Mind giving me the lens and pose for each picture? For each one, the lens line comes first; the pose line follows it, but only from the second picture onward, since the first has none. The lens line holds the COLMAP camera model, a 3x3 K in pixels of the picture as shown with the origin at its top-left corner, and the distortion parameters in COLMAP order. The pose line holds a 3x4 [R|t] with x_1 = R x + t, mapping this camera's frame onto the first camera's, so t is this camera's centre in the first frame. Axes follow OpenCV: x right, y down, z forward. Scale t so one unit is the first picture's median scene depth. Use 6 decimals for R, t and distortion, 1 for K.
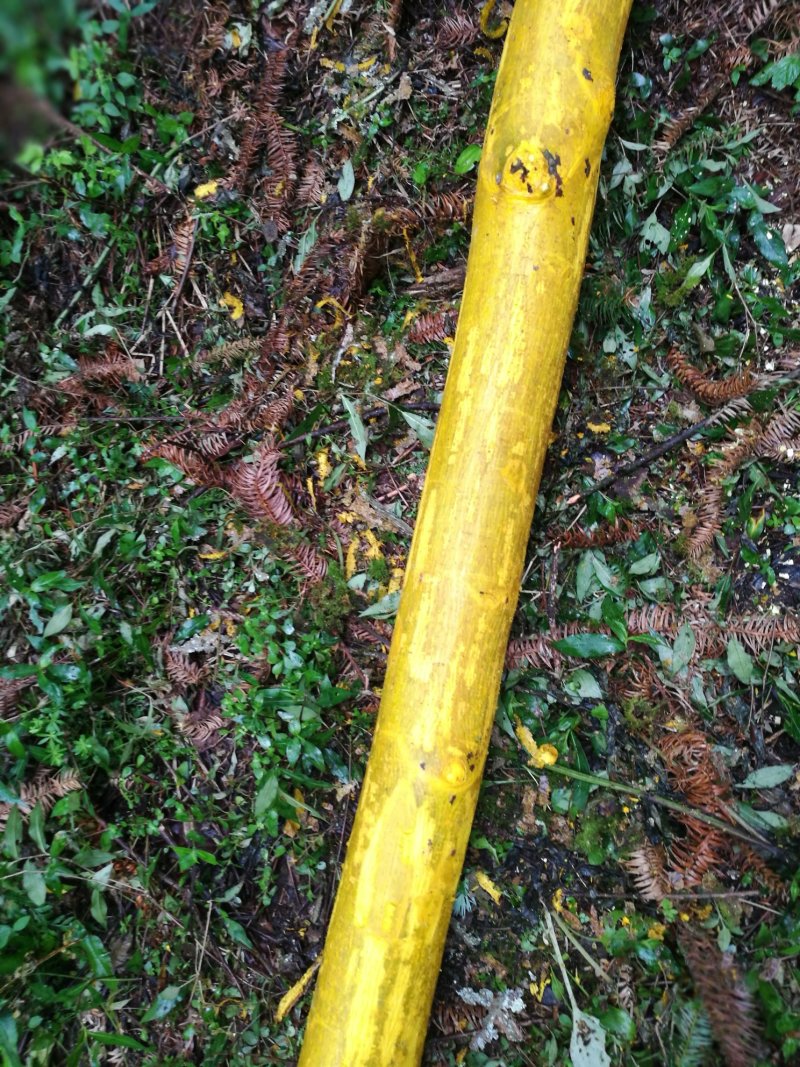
lens RADIAL K [[857.9, 0, 383.5], [0, 857.9, 537.6], [0, 0, 1]] dist [-0.013795, 0.044111]
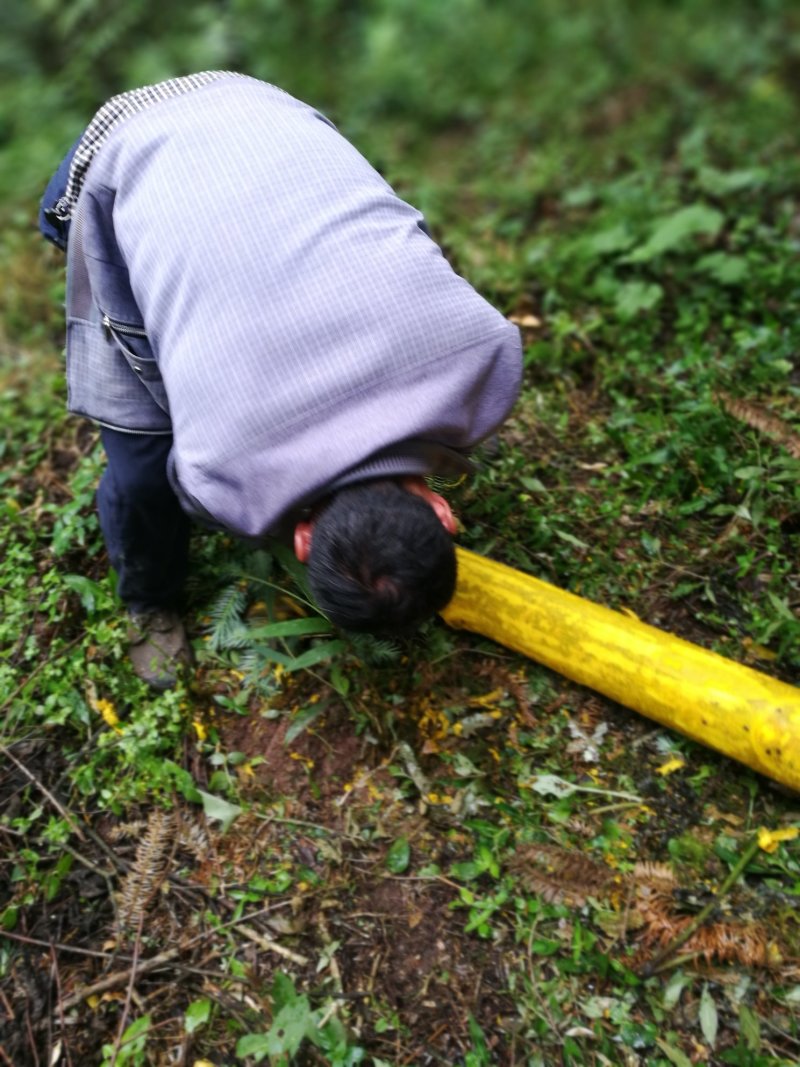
lens RADIAL K [[857.9, 0, 383.5], [0, 857.9, 537.6], [0, 0, 1]] dist [-0.013795, 0.044111]
pose [[-0.355842, 0.875975, -0.325643, 0.410882], [-0.738268, -0.049840, 0.672663, -0.131524], [0.573006, 0.479774, 0.664440, -0.290108]]
